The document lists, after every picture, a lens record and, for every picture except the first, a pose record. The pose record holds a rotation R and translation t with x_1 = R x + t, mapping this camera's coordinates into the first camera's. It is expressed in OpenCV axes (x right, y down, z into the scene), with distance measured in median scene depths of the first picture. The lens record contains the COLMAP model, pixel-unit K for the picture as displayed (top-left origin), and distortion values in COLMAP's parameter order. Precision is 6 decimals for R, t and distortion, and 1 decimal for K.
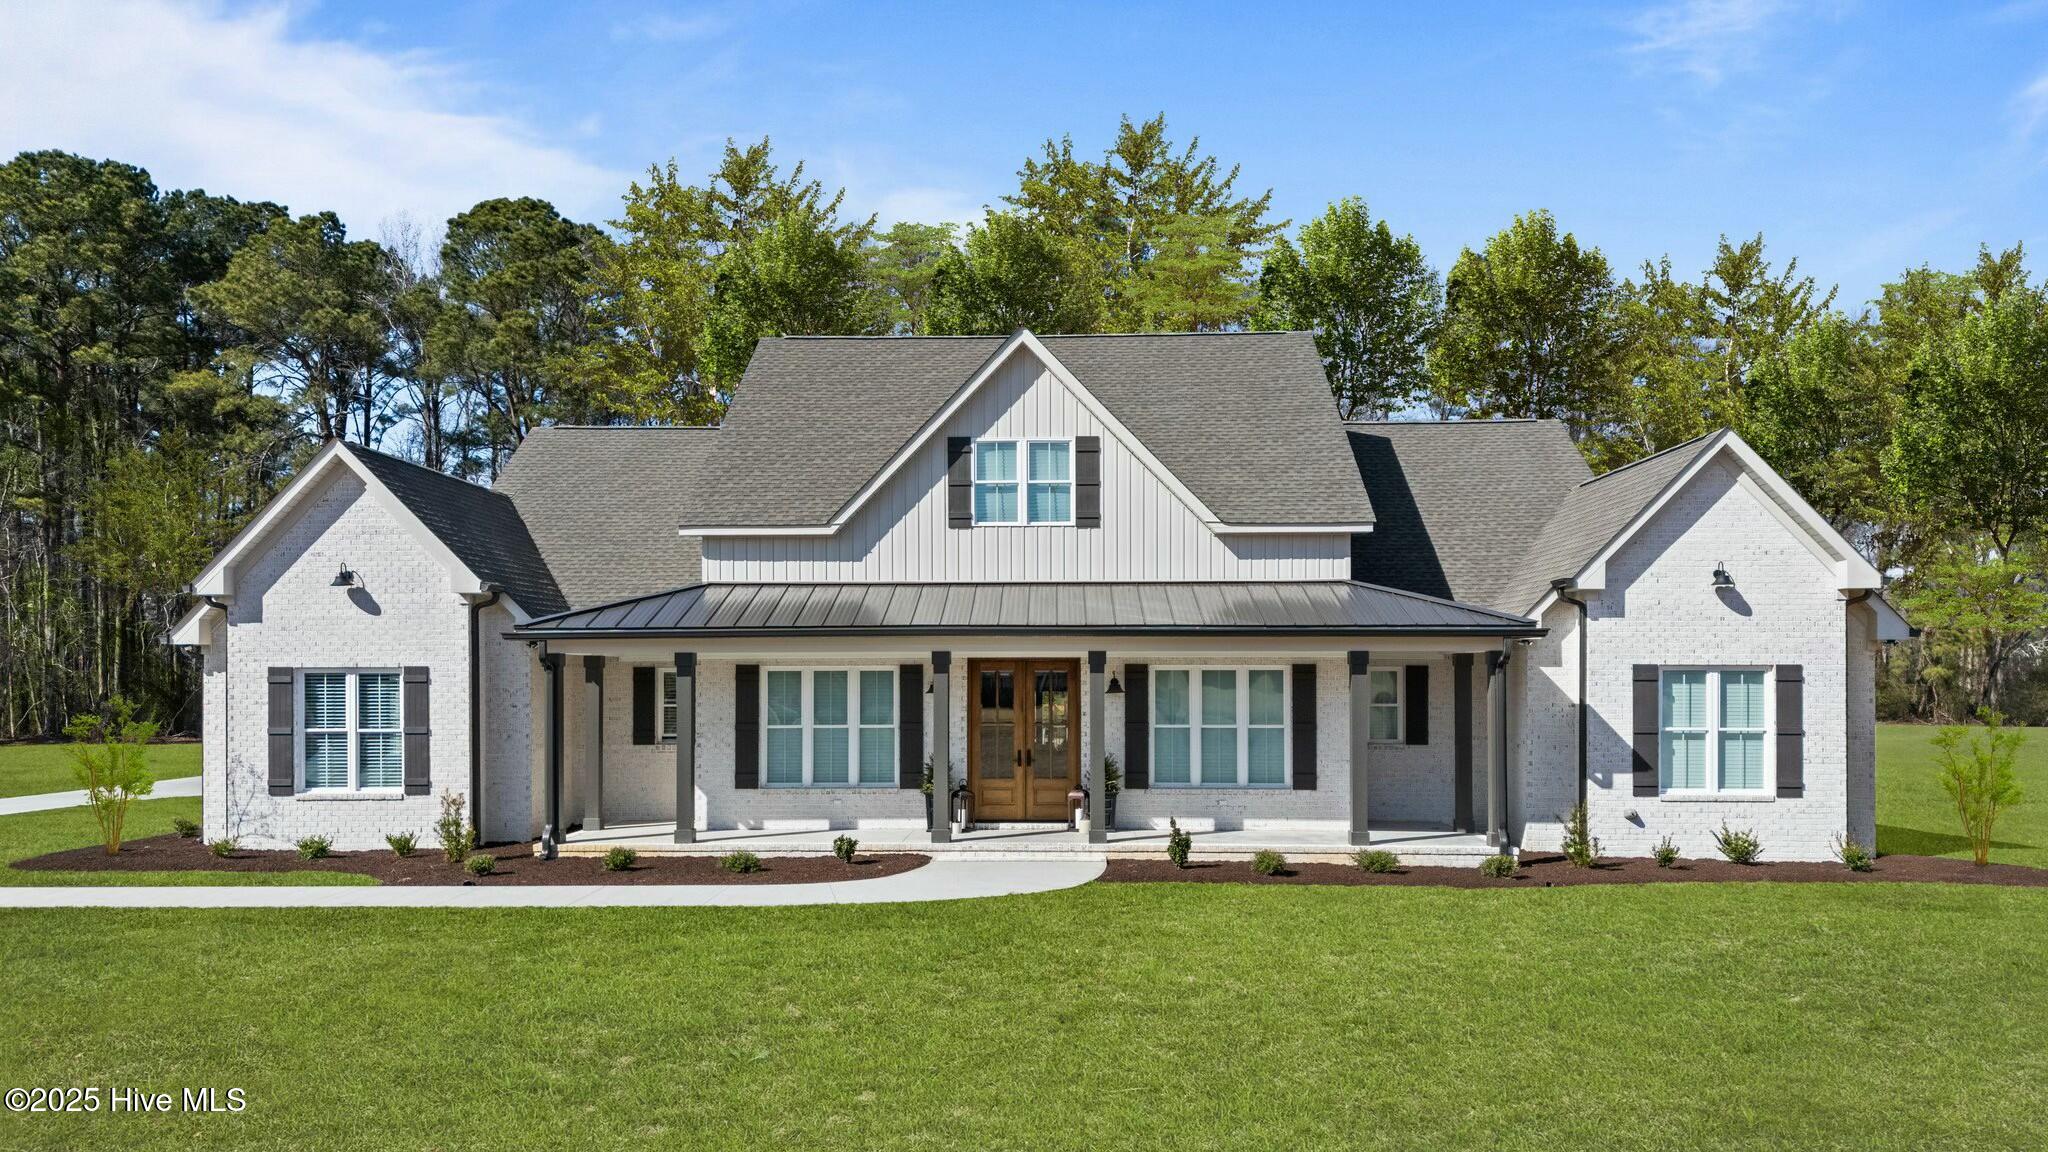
lens RADIAL K [[1519.7, 0, 1023.9], [0, 1519.7, 697.3], [0, 0, 1]] dist [0.045716, -0.014979]
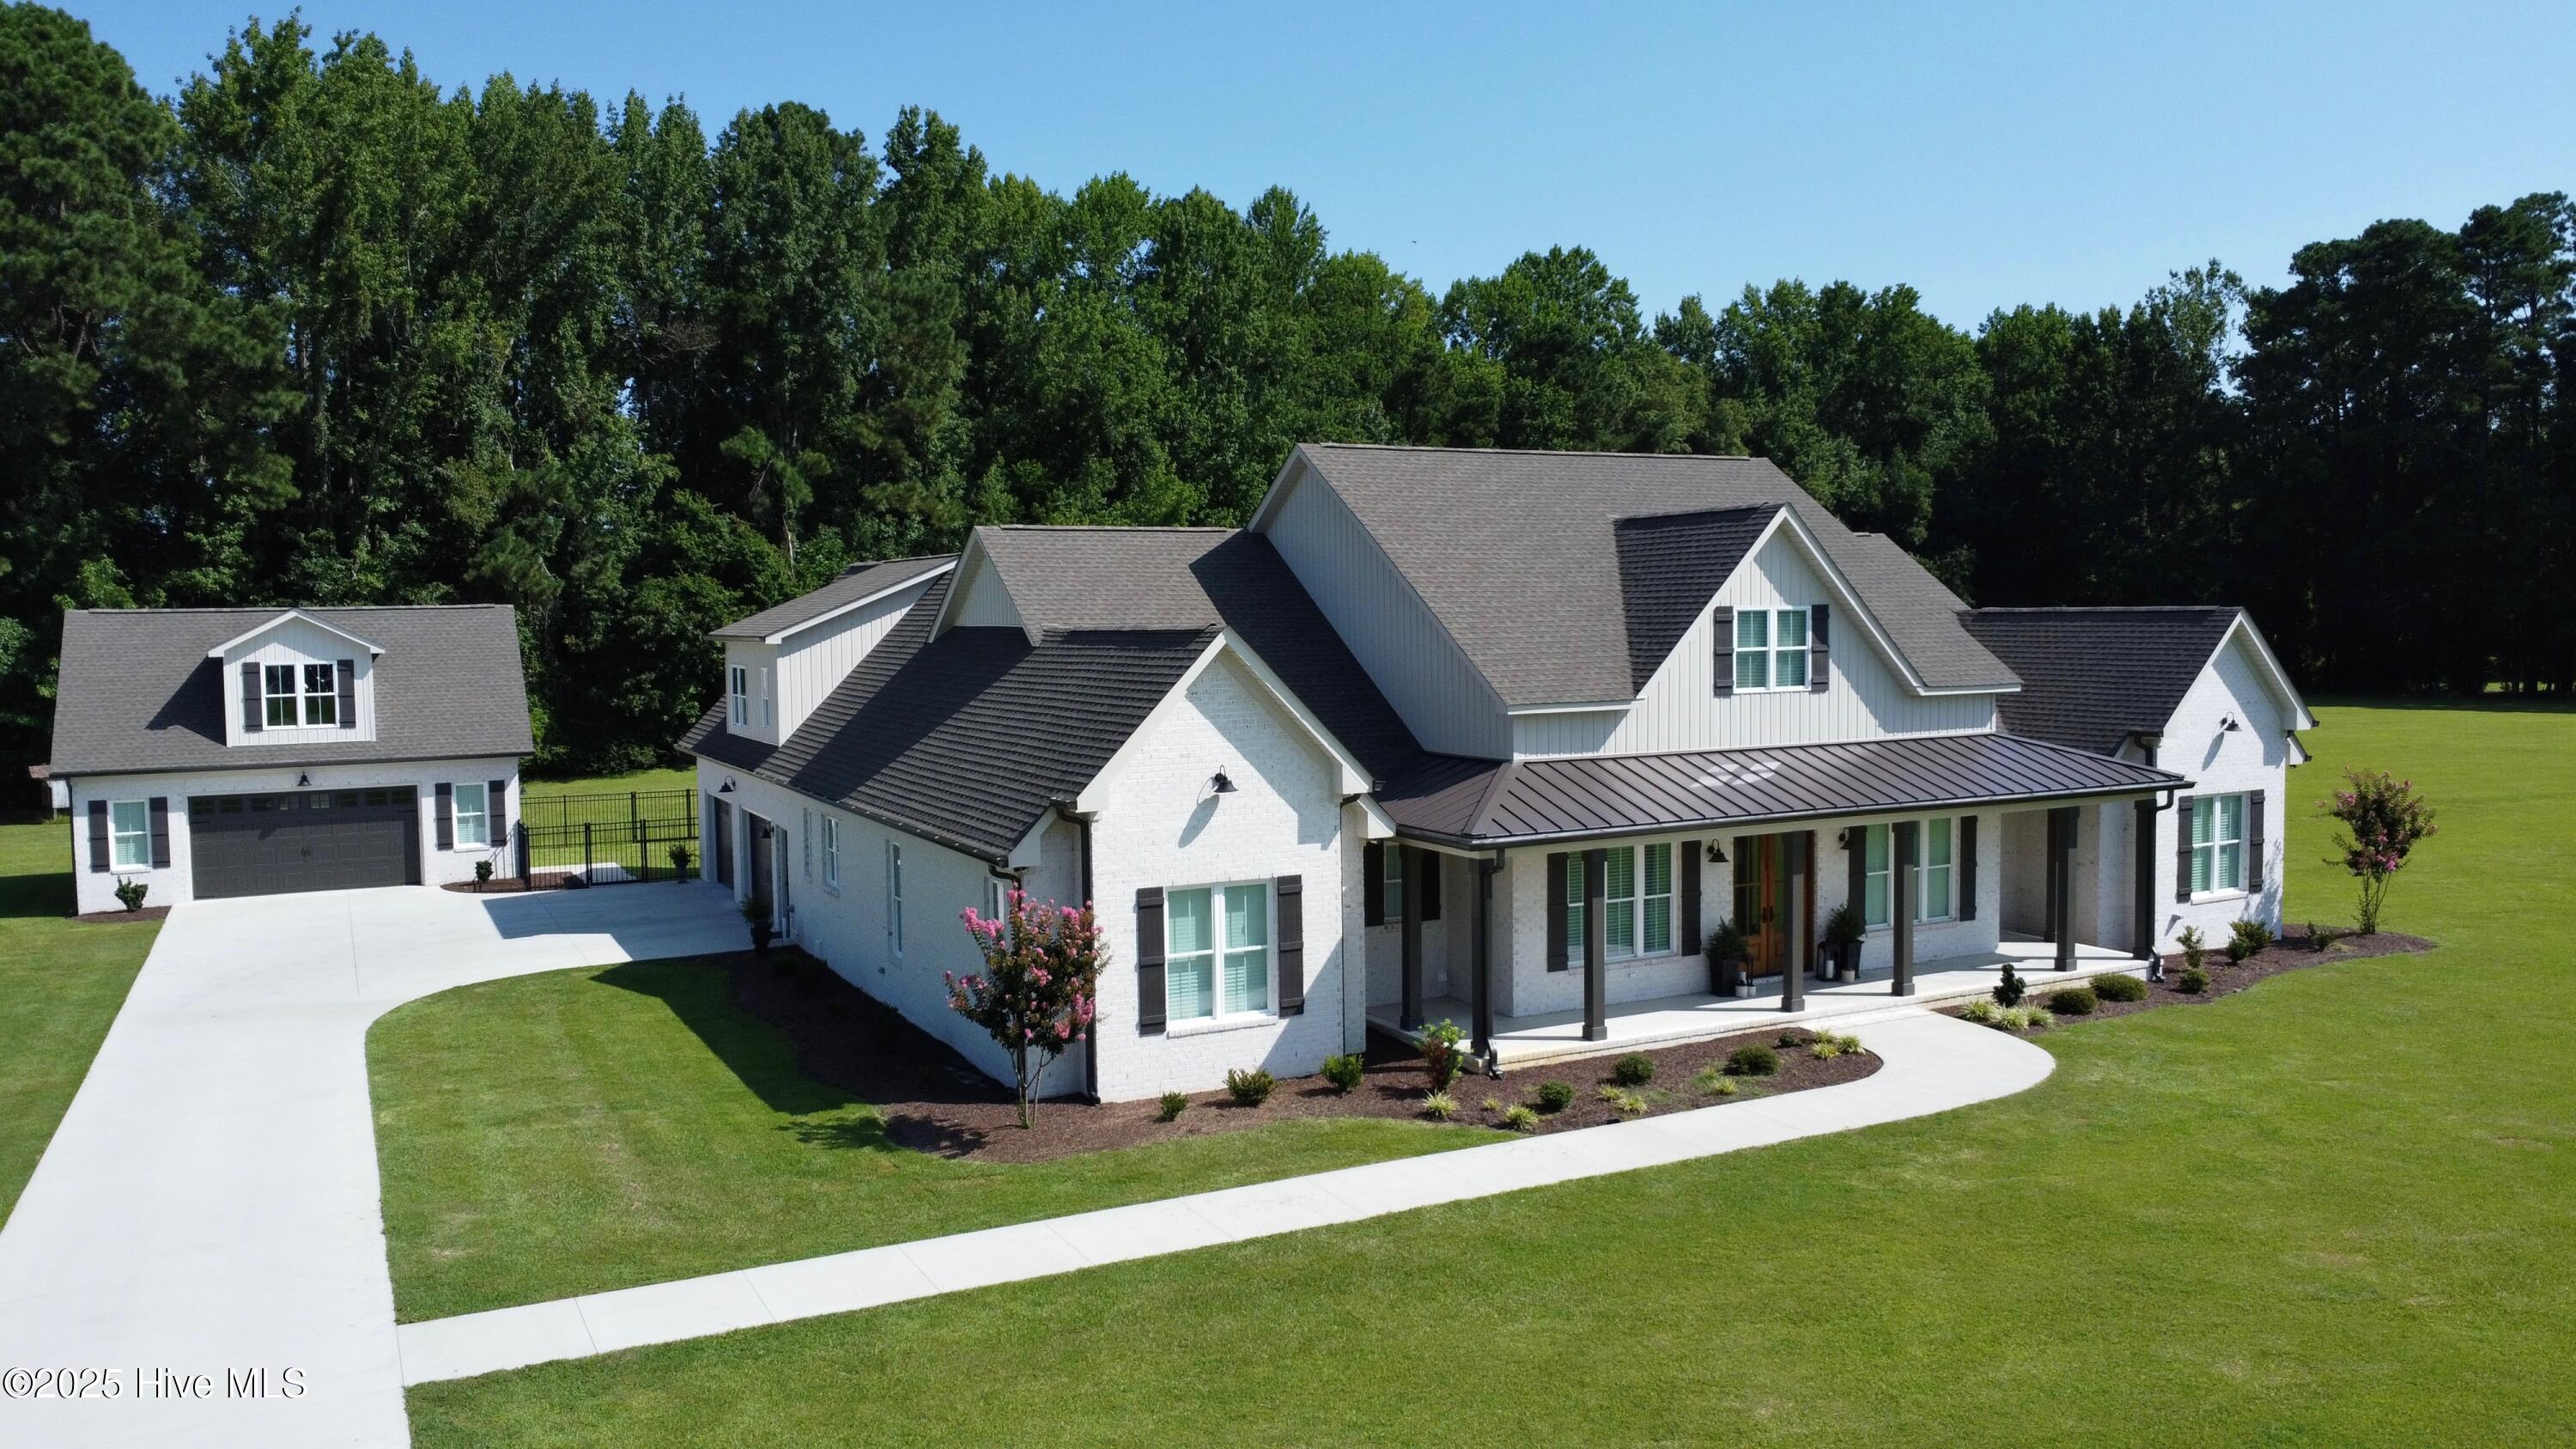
lens RADIAL K [[1894.8, 0, 1289.7], [0, 1894.8, 729.6], [0, 0, 1]] dist [-0.043081, 0.006332]
pose [[0.870203, -0.040936, 0.490990, -0.926115], [0.010075, 0.997813, 0.065335, -0.175189], [-0.492590, -0.051908, 0.868712, 0.044378]]
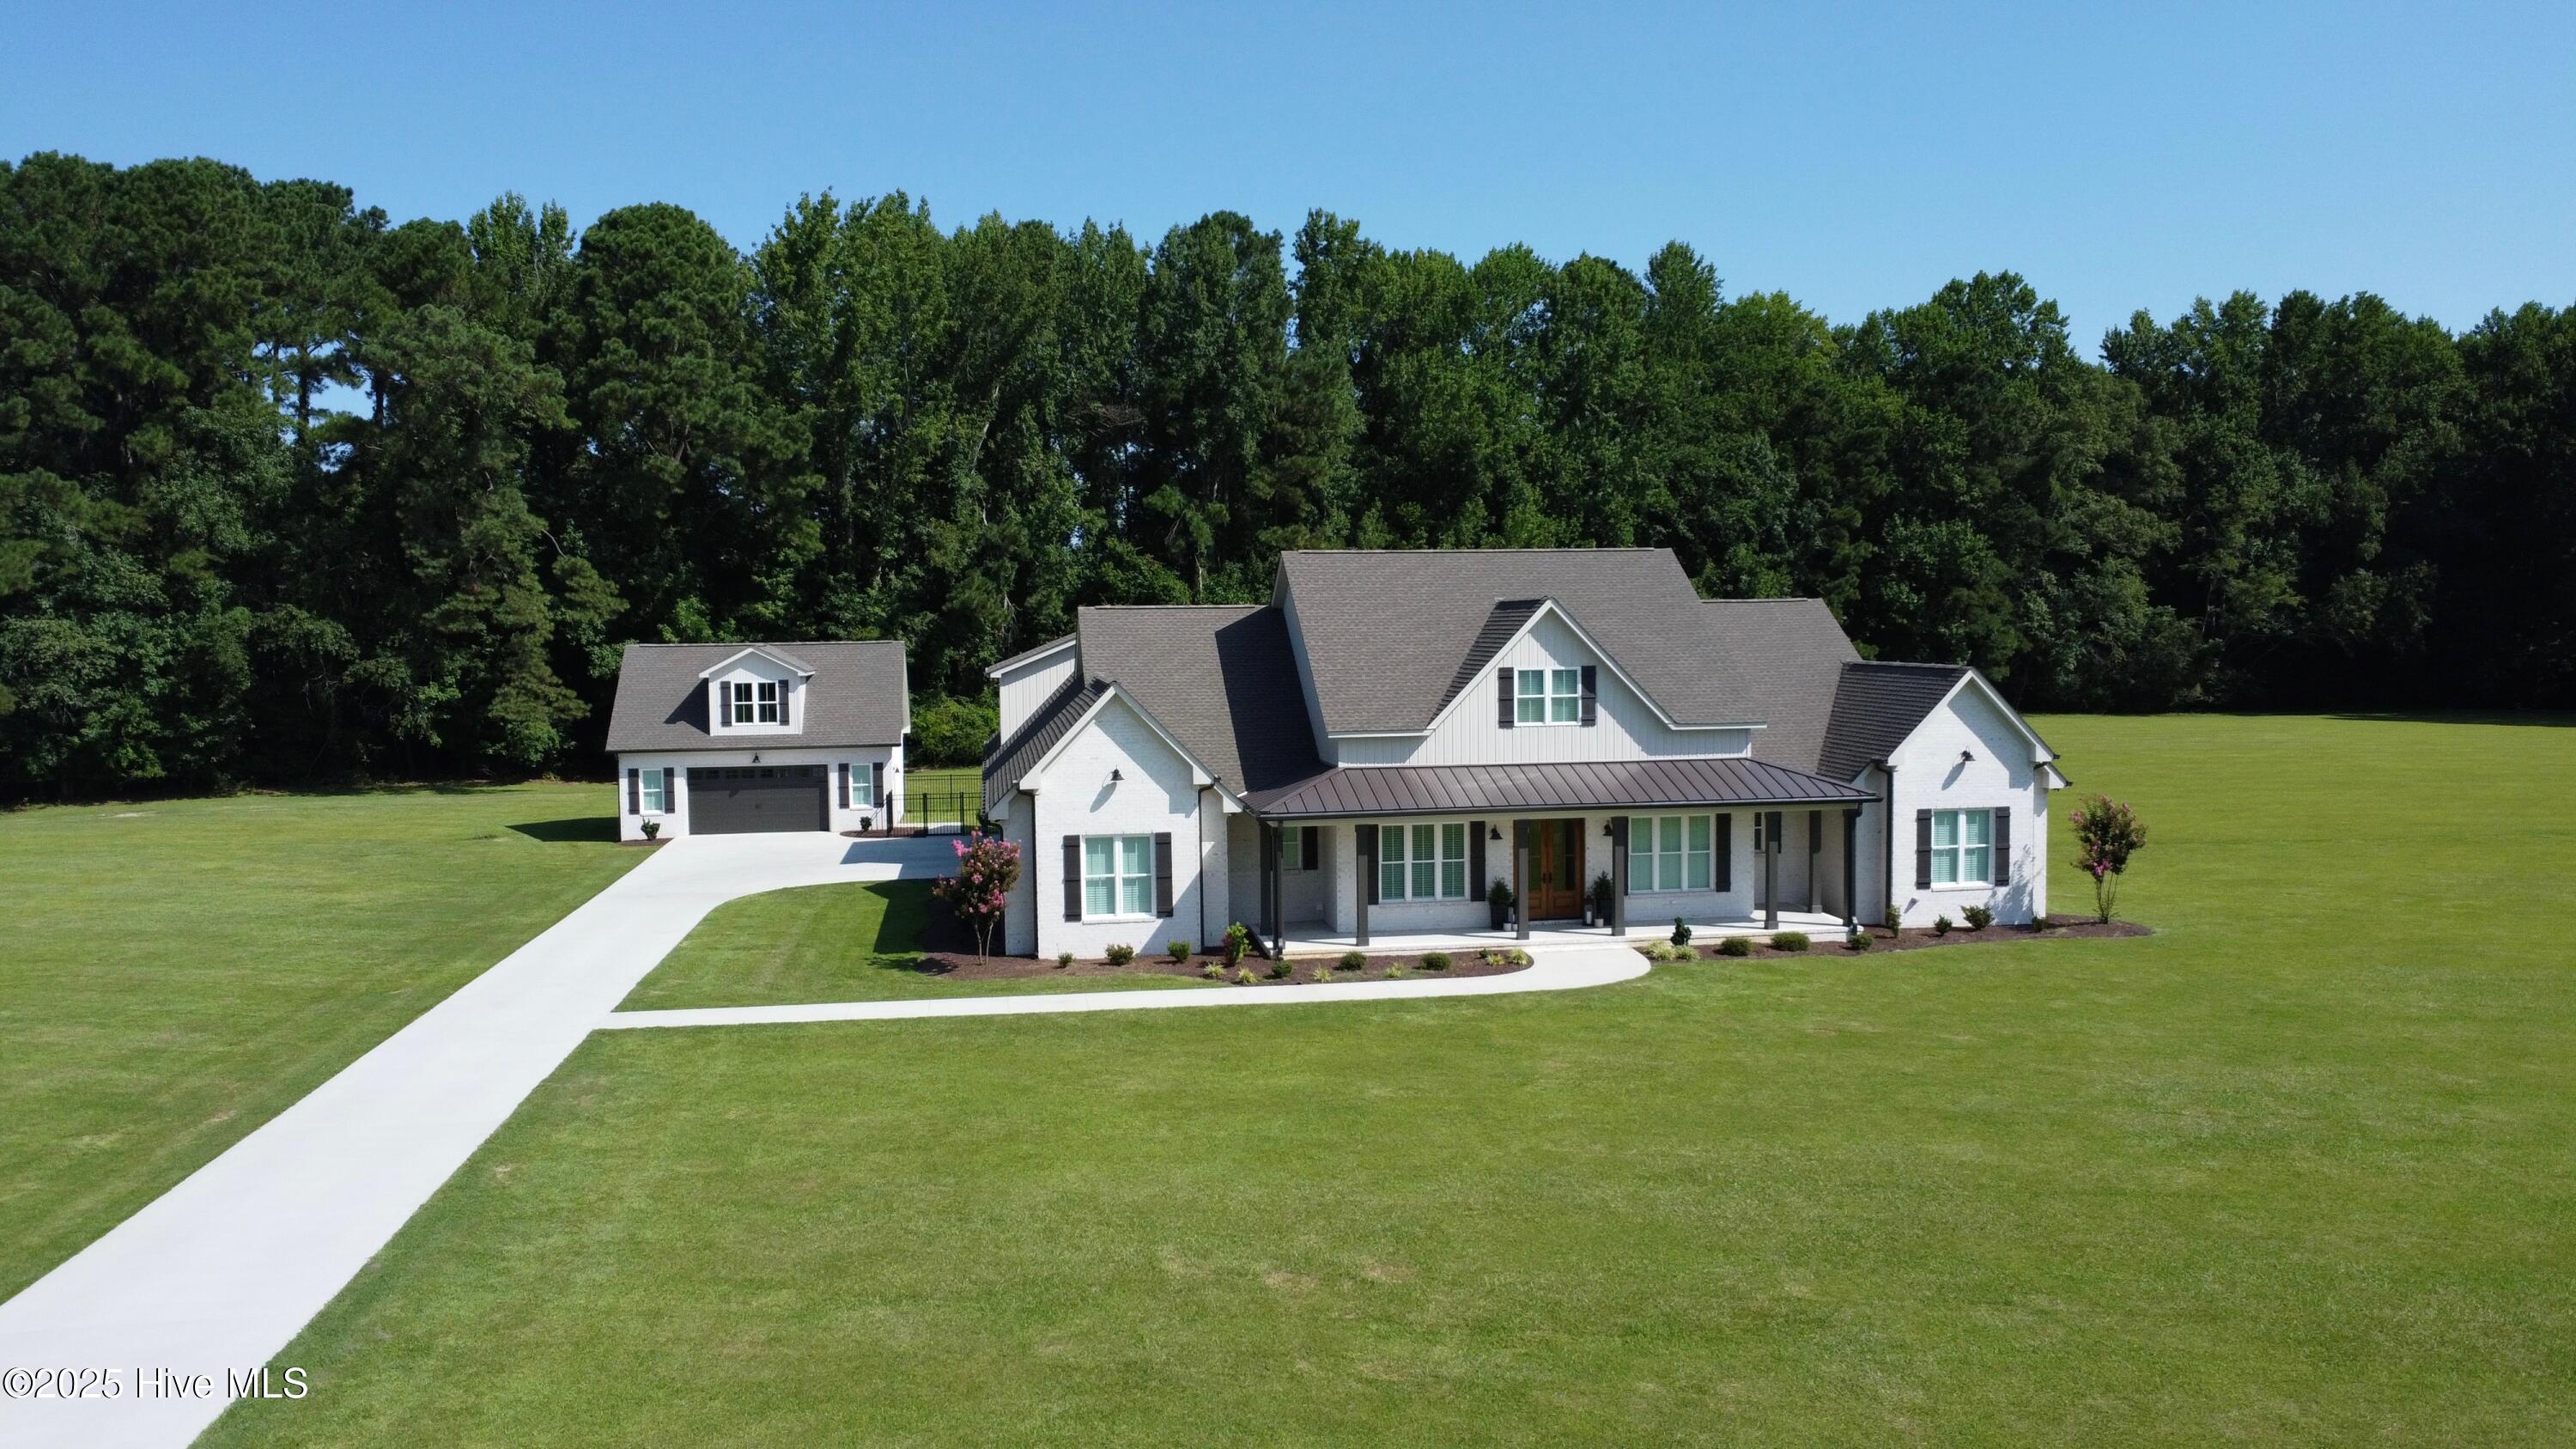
lens RADIAL K [[1894.8, 0, 1278.6], [0, 1894.8, 732.6], [0, 0, 1]] dist [-0.043081, 0.006332]
pose [[0.982189, -0.022047, 0.186599, -0.621239], [0.009866, 0.997774, 0.065958, -0.233855], [-0.187638, -0.062942, 0.980220, -0.806231]]
